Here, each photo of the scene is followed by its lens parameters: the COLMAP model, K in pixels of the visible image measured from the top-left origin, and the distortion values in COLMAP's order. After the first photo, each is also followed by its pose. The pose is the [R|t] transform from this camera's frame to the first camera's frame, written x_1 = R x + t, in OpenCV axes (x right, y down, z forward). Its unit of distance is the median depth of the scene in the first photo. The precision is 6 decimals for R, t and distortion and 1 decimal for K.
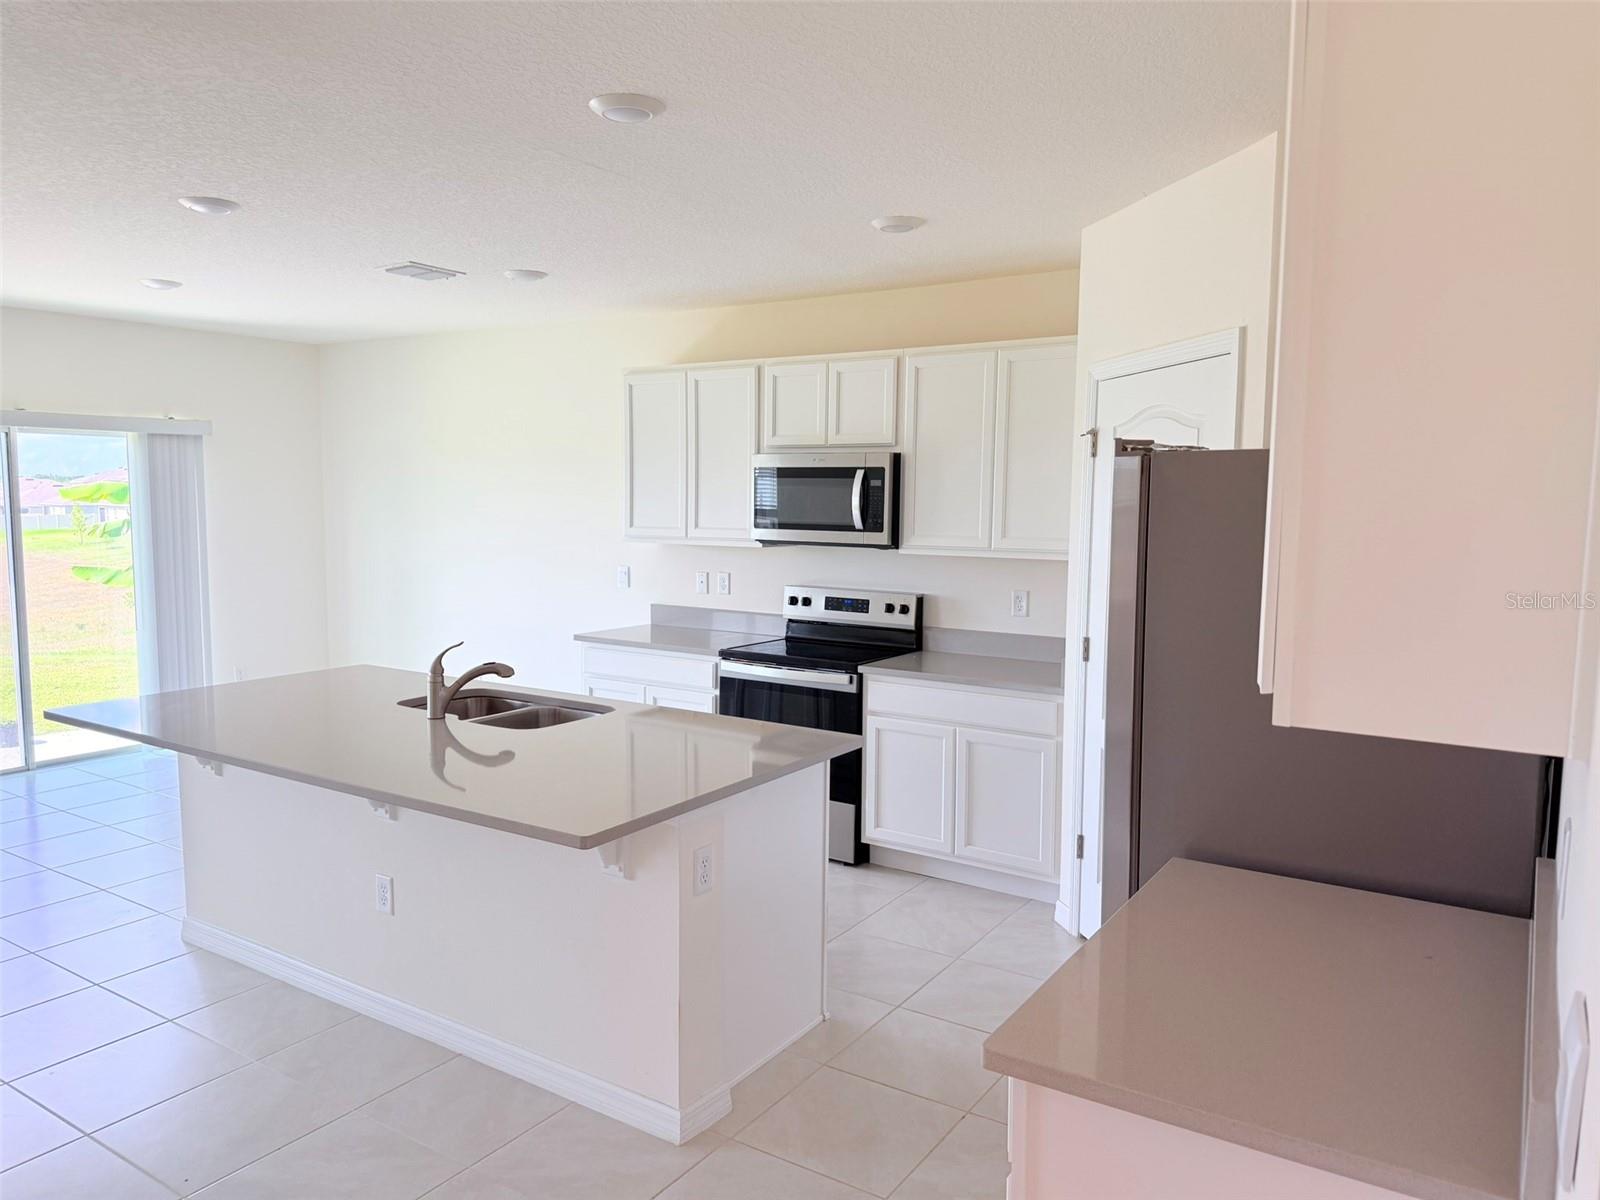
lens RADIAL K [[1092.3, 0, 800.0], [0, 1092.3, 600.0], [0, 0, 1]] dist [0.041733, -0.063451]
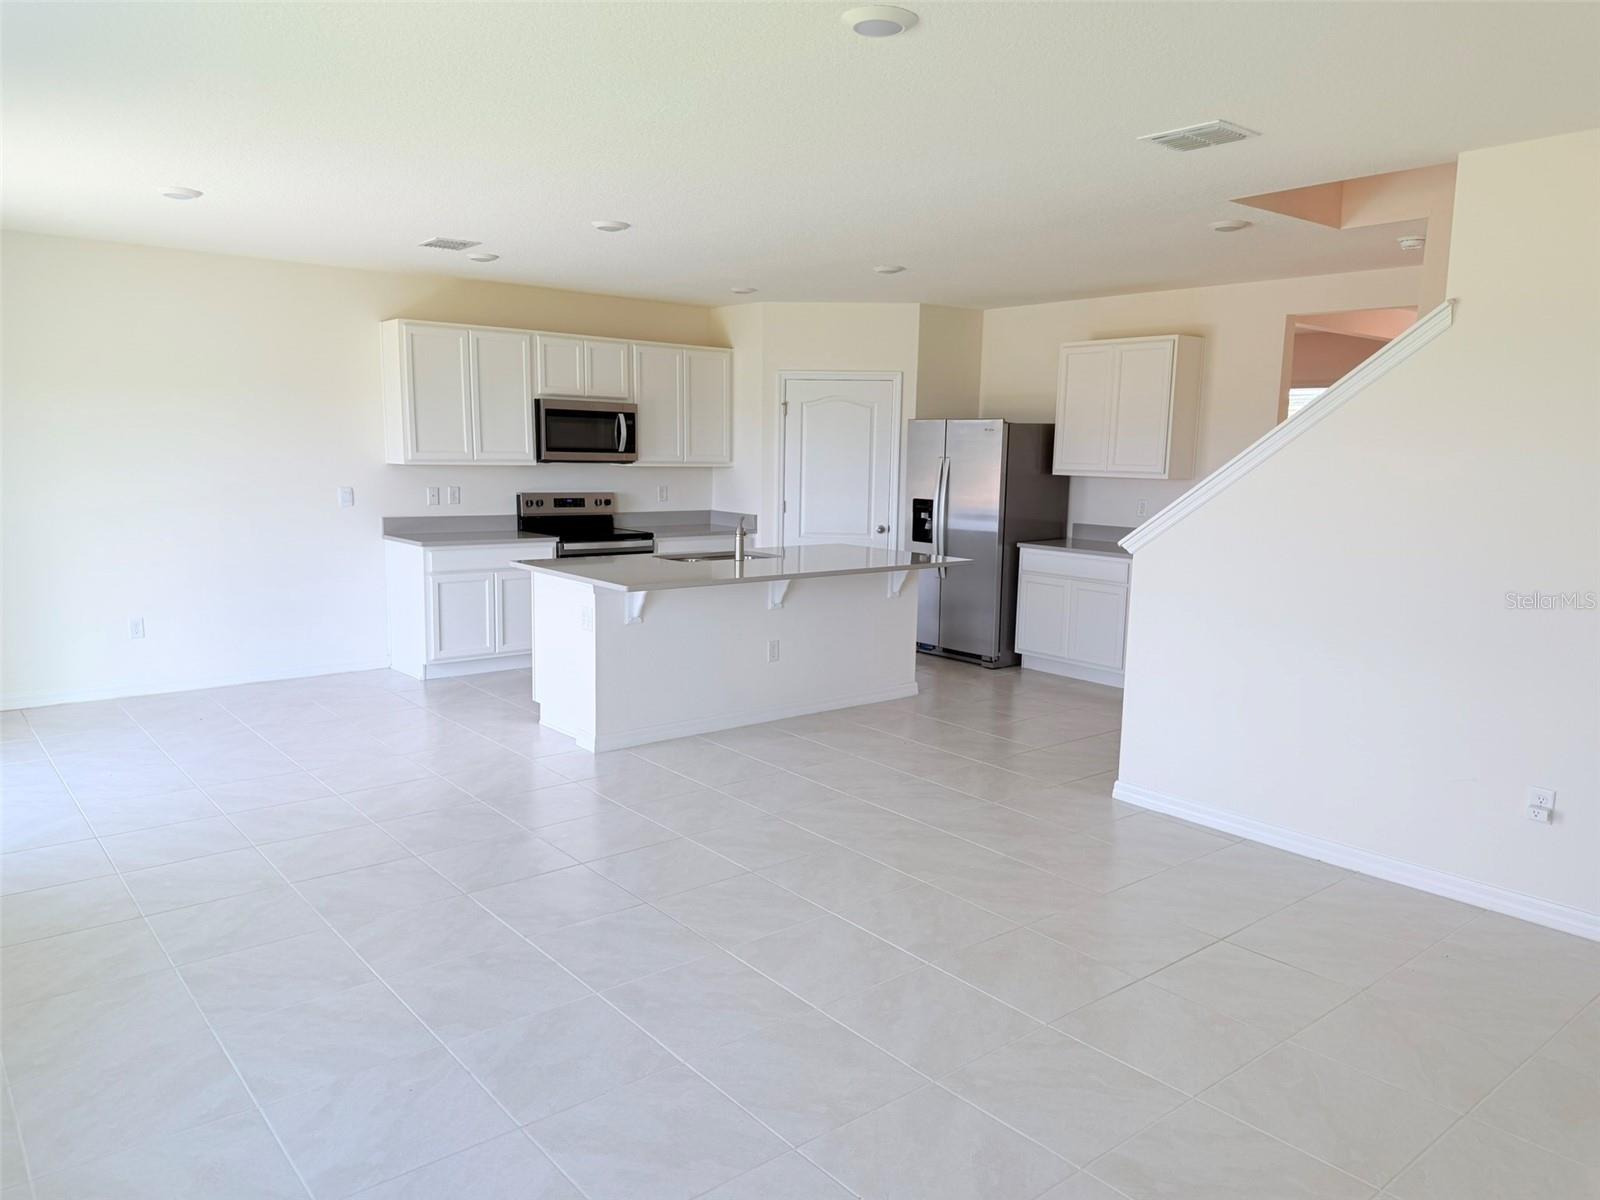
lens RADIAL K [[1105.1, 0, 800.0], [0, 1105.1, 600.0], [0, 0, 1]] dist [0.038498, -0.001395]
pose [[0.272165, -0.130846, 0.953313, -1.369464], [0.073838, 0.990630, 0.114887, -0.014864], [-0.959413, 0.039123, 0.279276, 0.288426]]
